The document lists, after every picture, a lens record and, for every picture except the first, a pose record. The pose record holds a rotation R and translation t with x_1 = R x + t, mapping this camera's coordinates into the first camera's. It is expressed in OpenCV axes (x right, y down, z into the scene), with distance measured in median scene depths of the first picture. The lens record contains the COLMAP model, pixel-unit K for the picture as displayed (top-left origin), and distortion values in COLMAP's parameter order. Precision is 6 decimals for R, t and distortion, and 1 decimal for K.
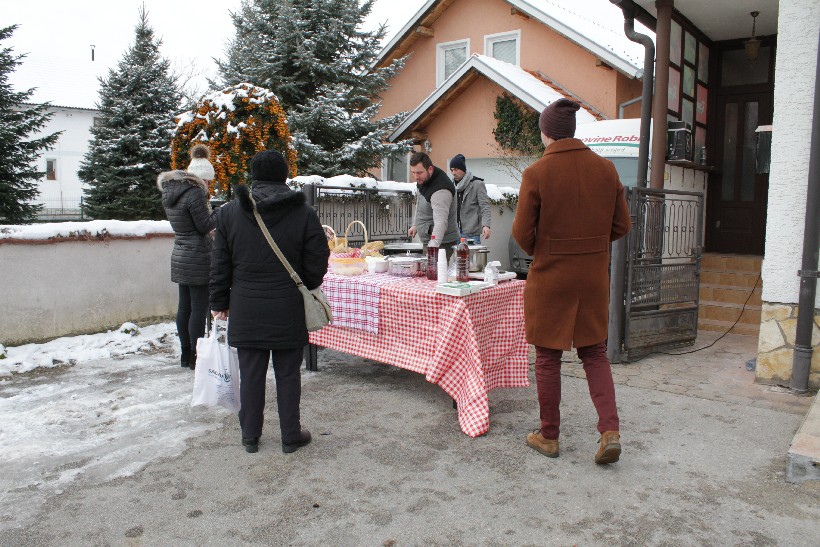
lens RADIAL K [[694.2, 0, 379.1], [0, 694.2, 274.3], [0, 0, 1]] dist [-0.158843, 0.128929]
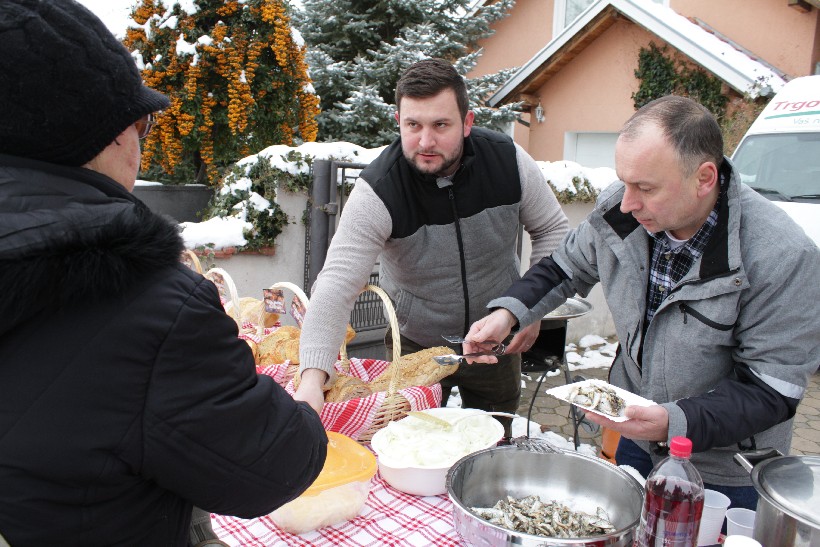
lens RADIAL K [[681.8, 0, 377.9], [0, 681.8, 271.8], [0, 0, 1]] dist [-0.116549, 0.067492]
pose [[0.989160, 0.058425, -0.134722, 0.004315], [-0.053357, 0.997736, 0.040930, -0.036904], [0.136808, -0.033298, 0.990038, 0.266401]]
